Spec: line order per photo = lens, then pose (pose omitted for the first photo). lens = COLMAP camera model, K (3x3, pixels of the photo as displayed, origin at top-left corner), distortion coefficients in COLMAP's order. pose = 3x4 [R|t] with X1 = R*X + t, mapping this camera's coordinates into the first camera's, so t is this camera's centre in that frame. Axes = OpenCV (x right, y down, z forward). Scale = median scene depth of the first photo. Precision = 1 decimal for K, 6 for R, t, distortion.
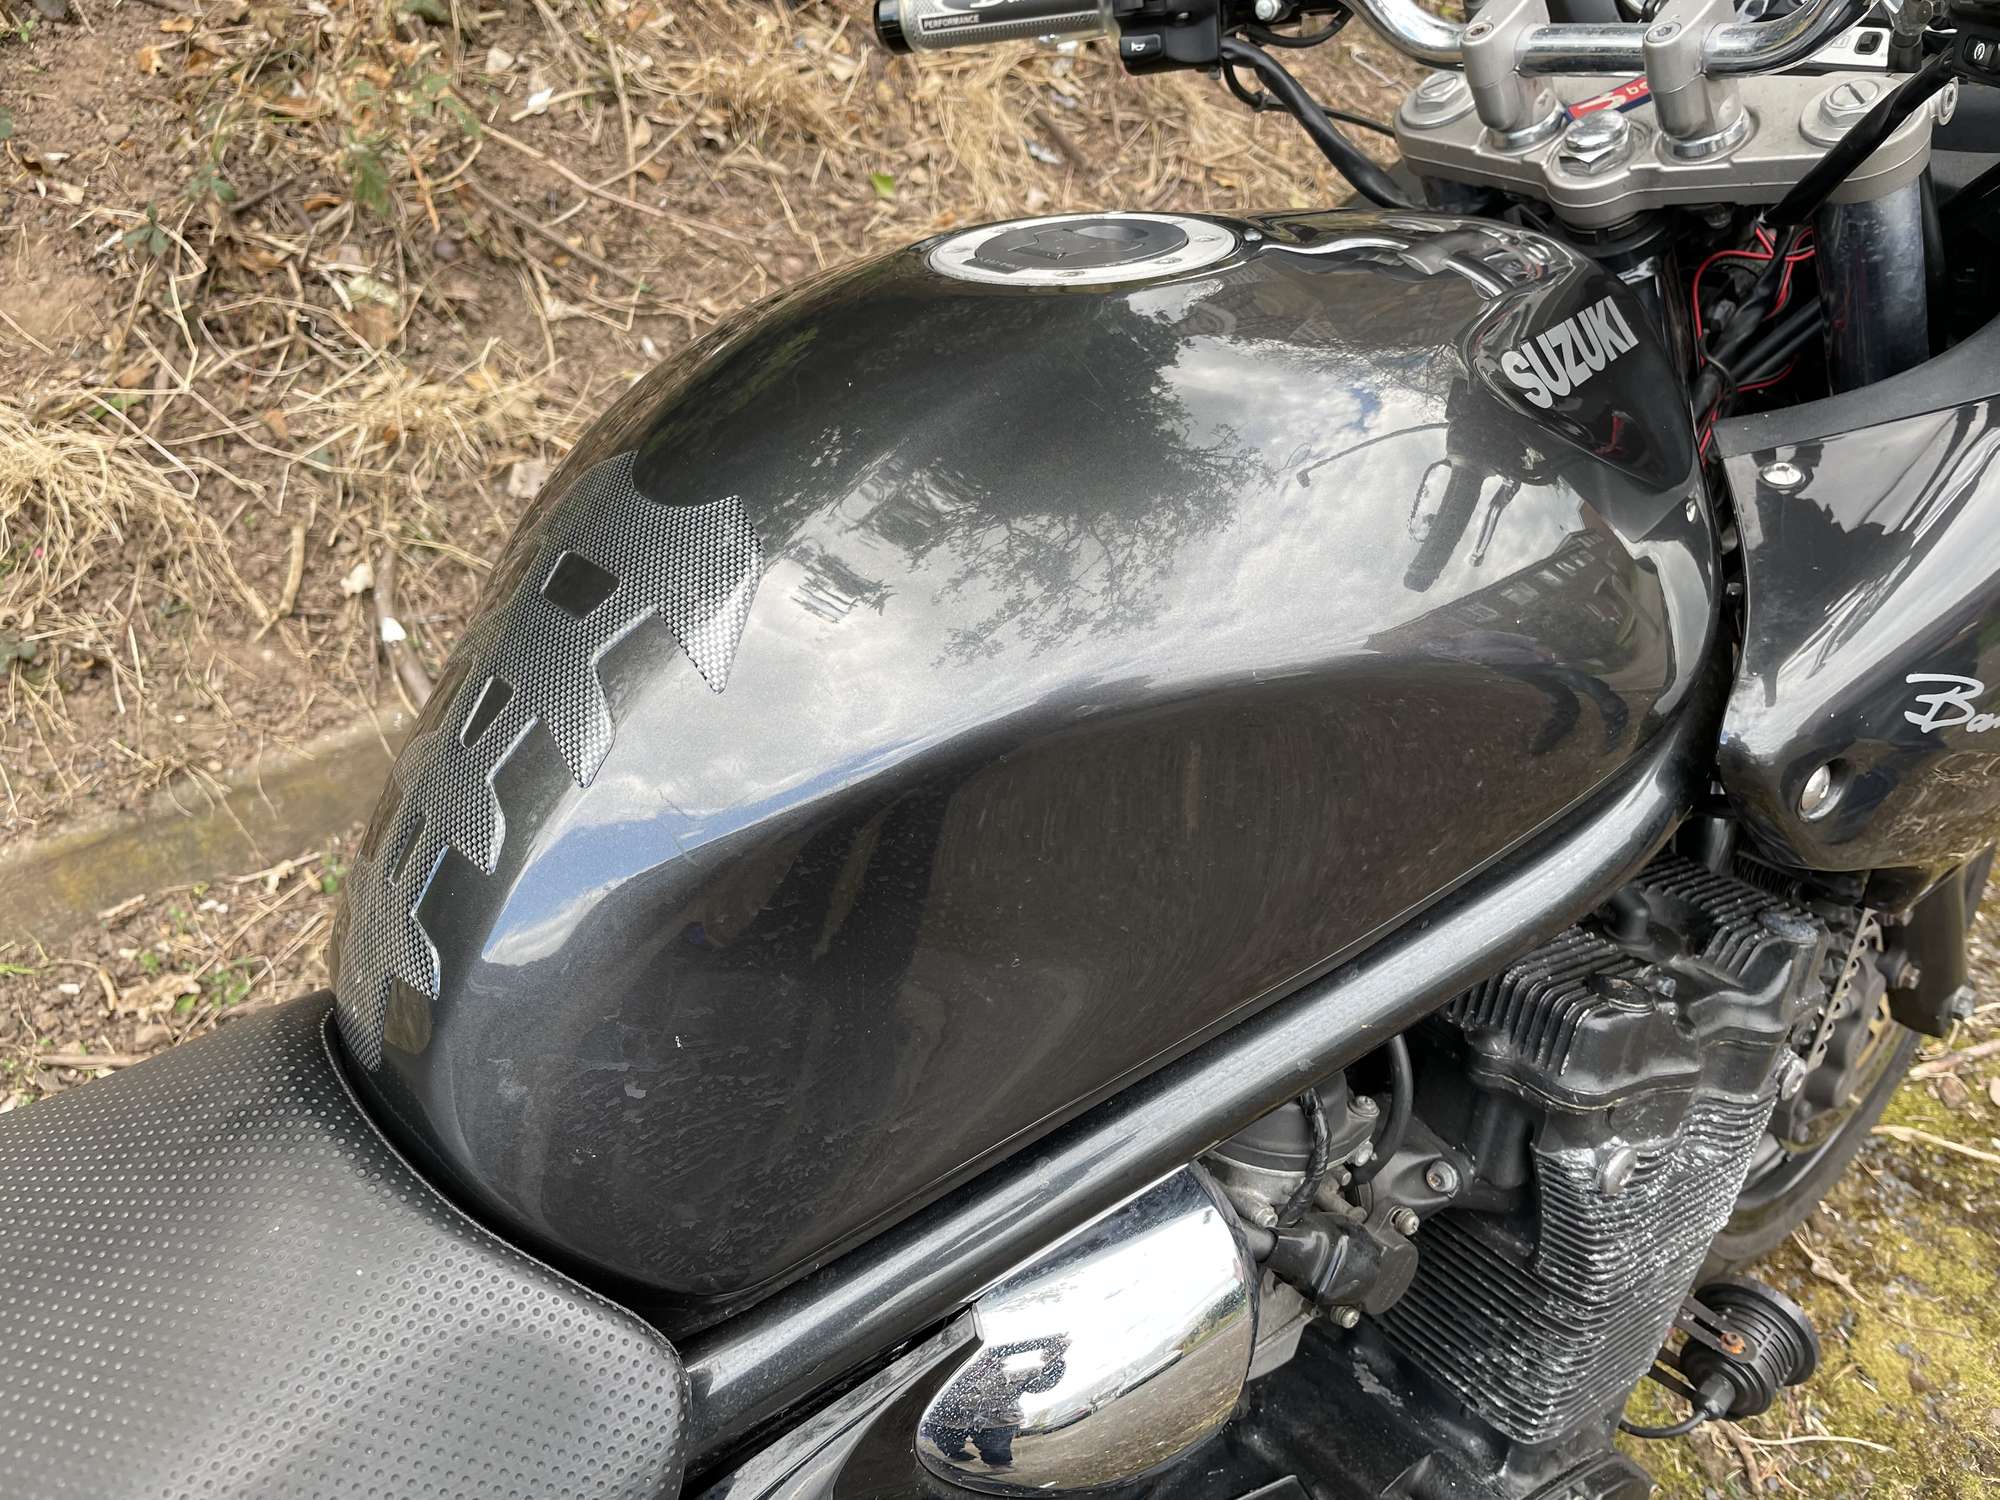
lens RADIAL K [[1525.7, 0, 1002.2], [0, 1525.7, 743.4], [0, 0, 1]] dist [0.076133, -0.107529]
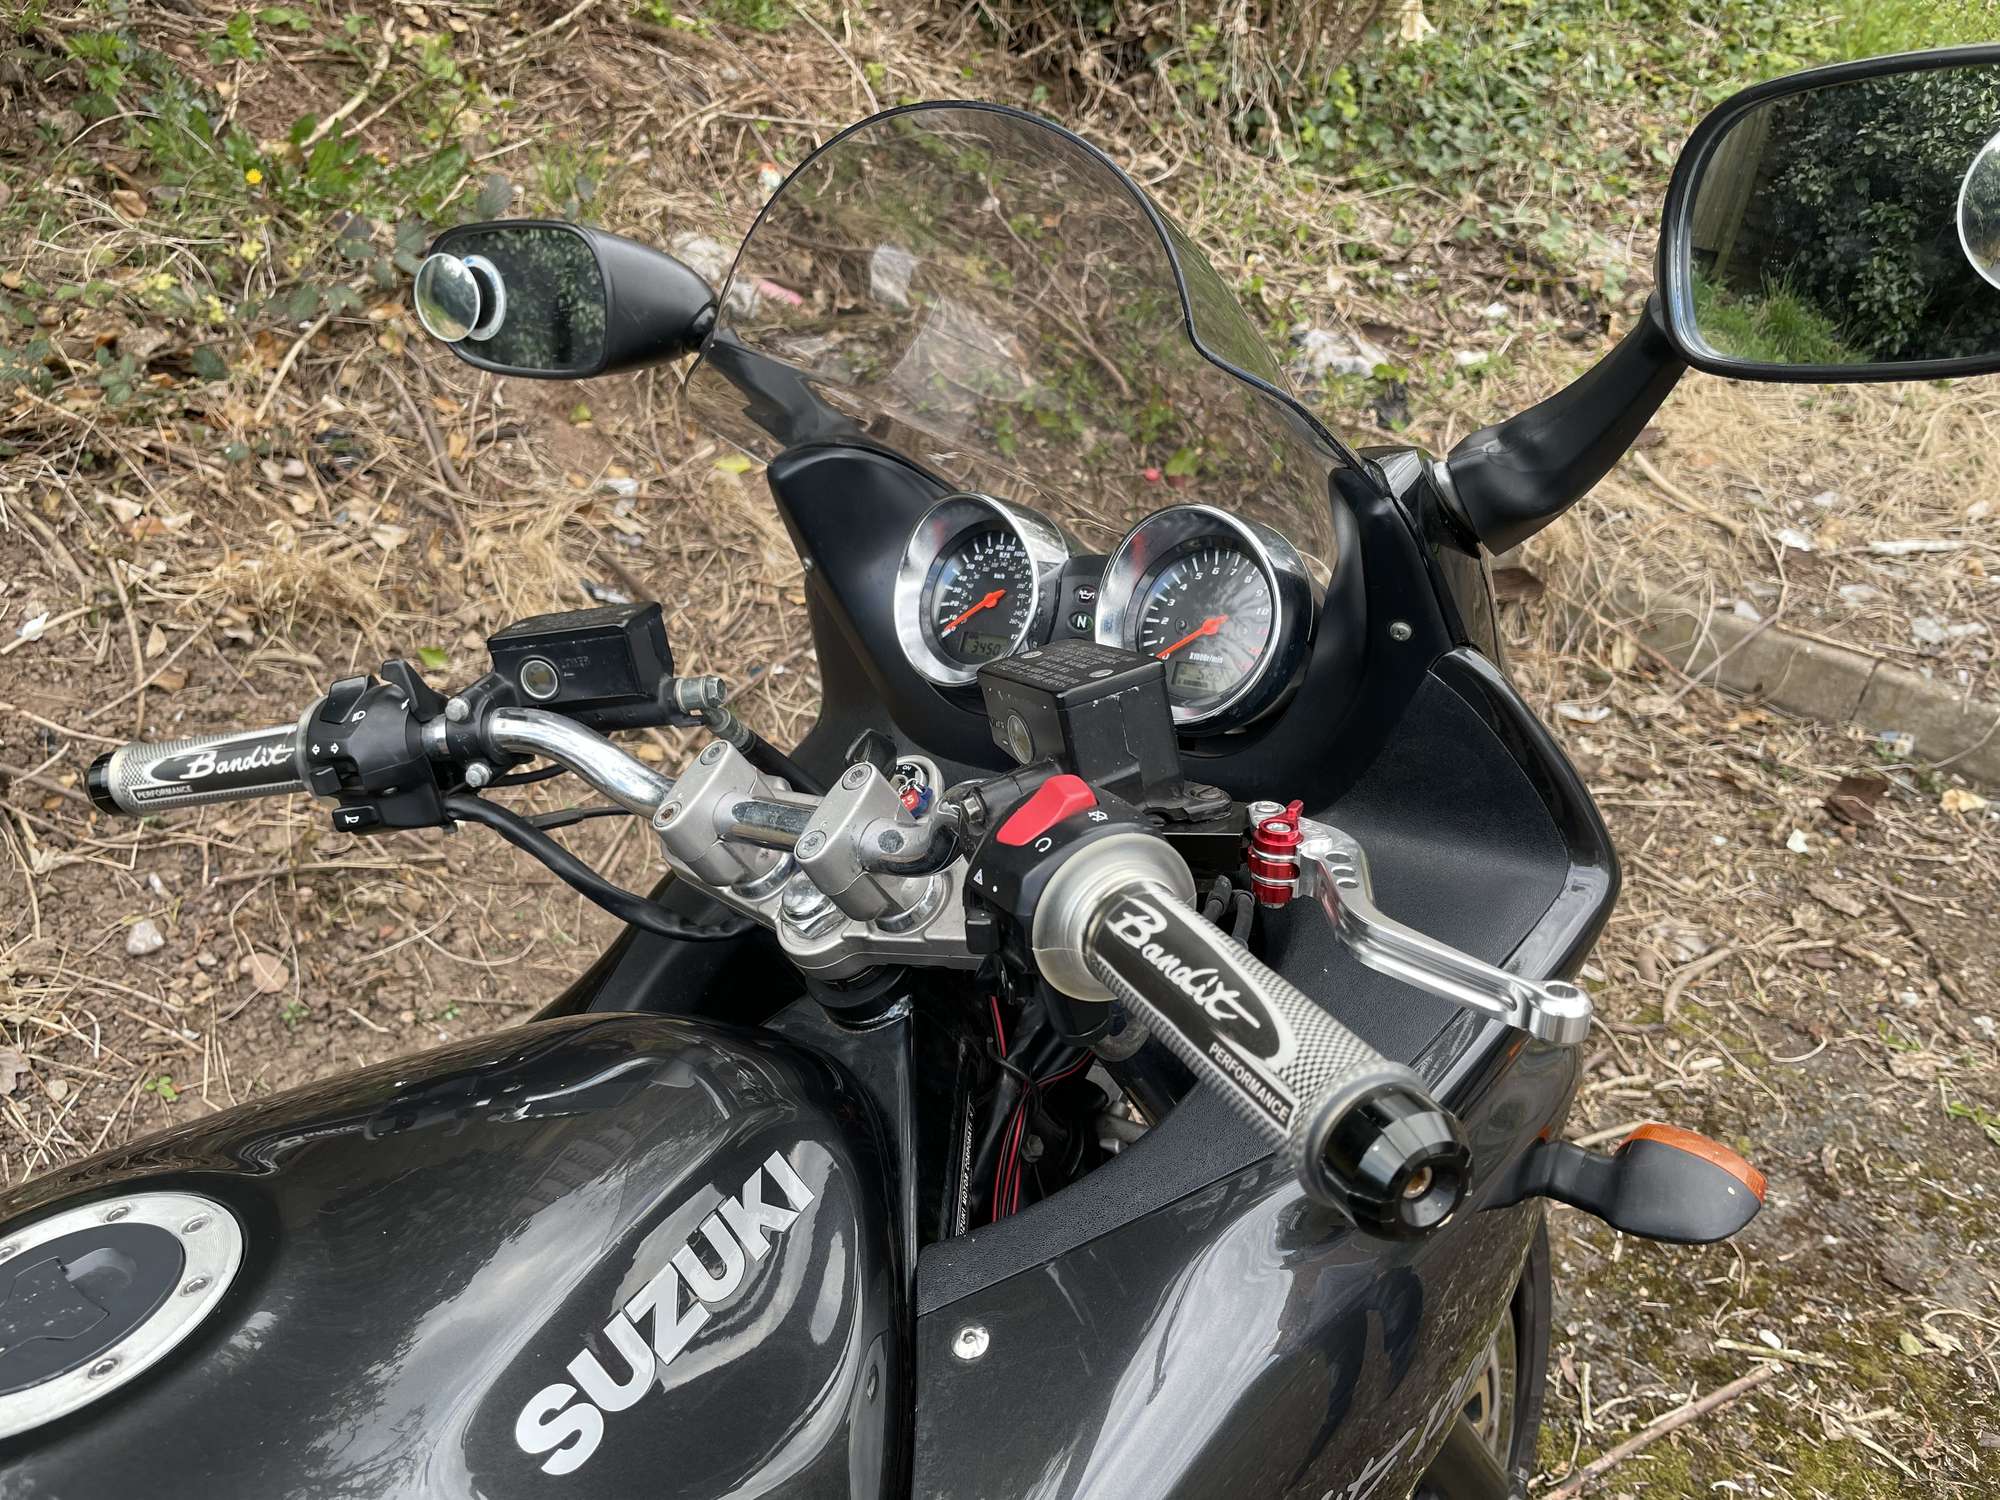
lens RADIAL K [[1525.7, 0, 1005.9], [0, 1525.7, 746.7], [0, 0, 1]] dist [0.076133, -0.107529]
pose [[0.980716, -0.130044, 0.145896, 0.131560], [0.151236, 0.977797, -0.145055, -0.114822], [-0.123793, 0.164322, 0.978608, 0.014253]]
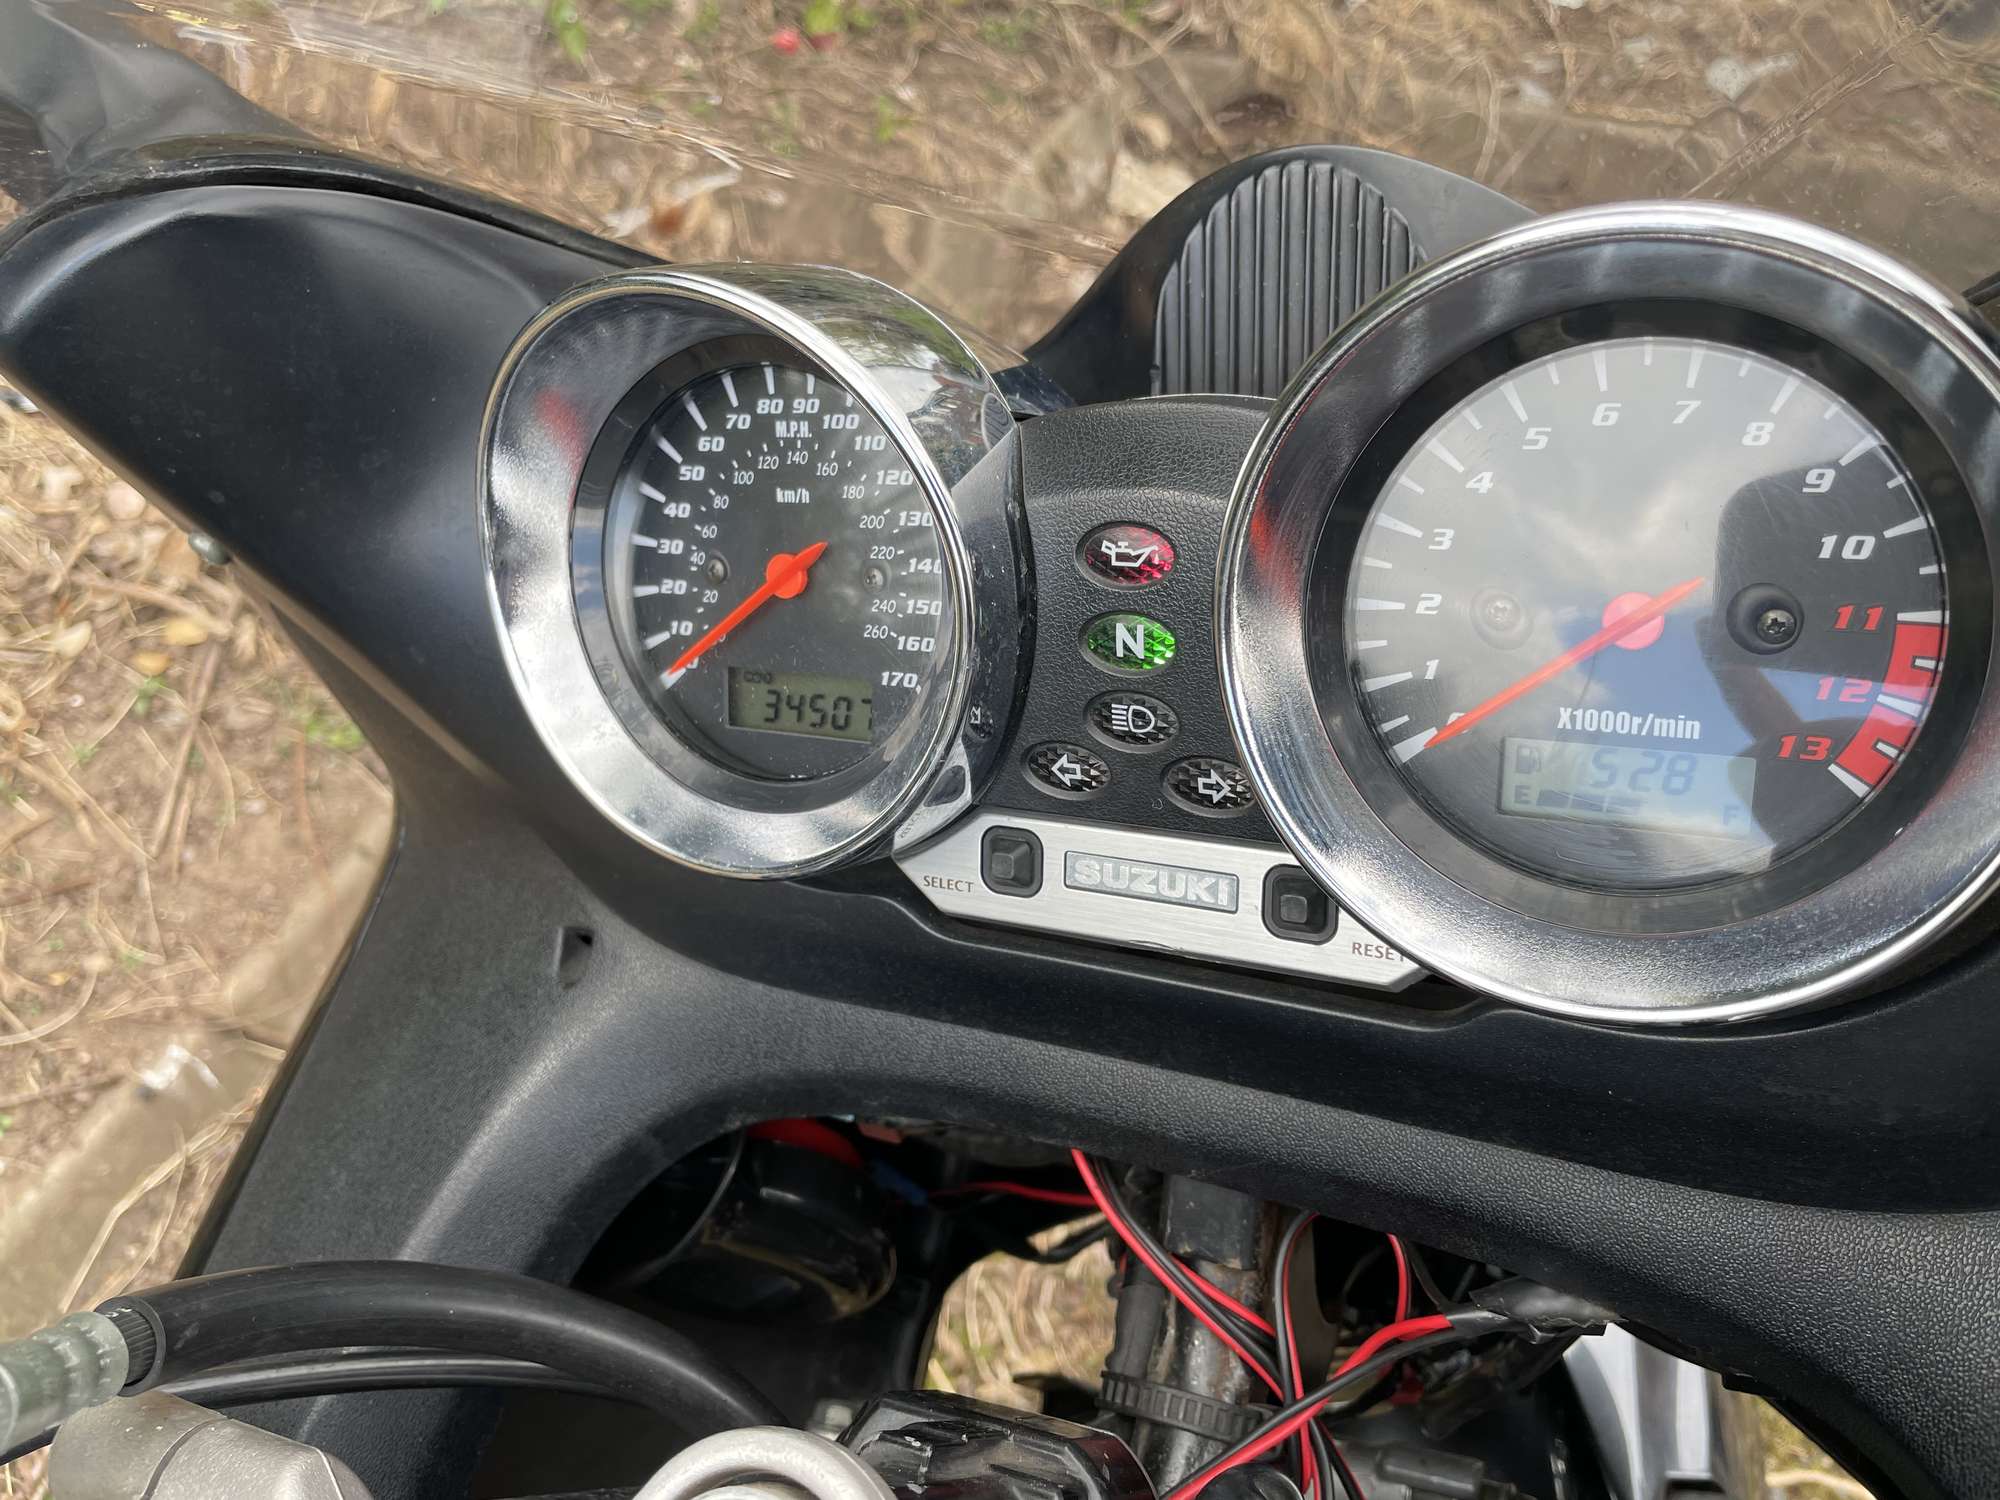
lens RADIAL K [[1525.7, 0, 1016.8], [0, 1525.7, 760.0], [0, 0, 1]] dist [0.076133, -0.107529]
pose [[0.874476, -0.409249, 0.260398, 0.167472], [0.378761, 0.911467, 0.160524, -0.210602], [-0.303038, -0.041746, 0.952064, 0.267565]]
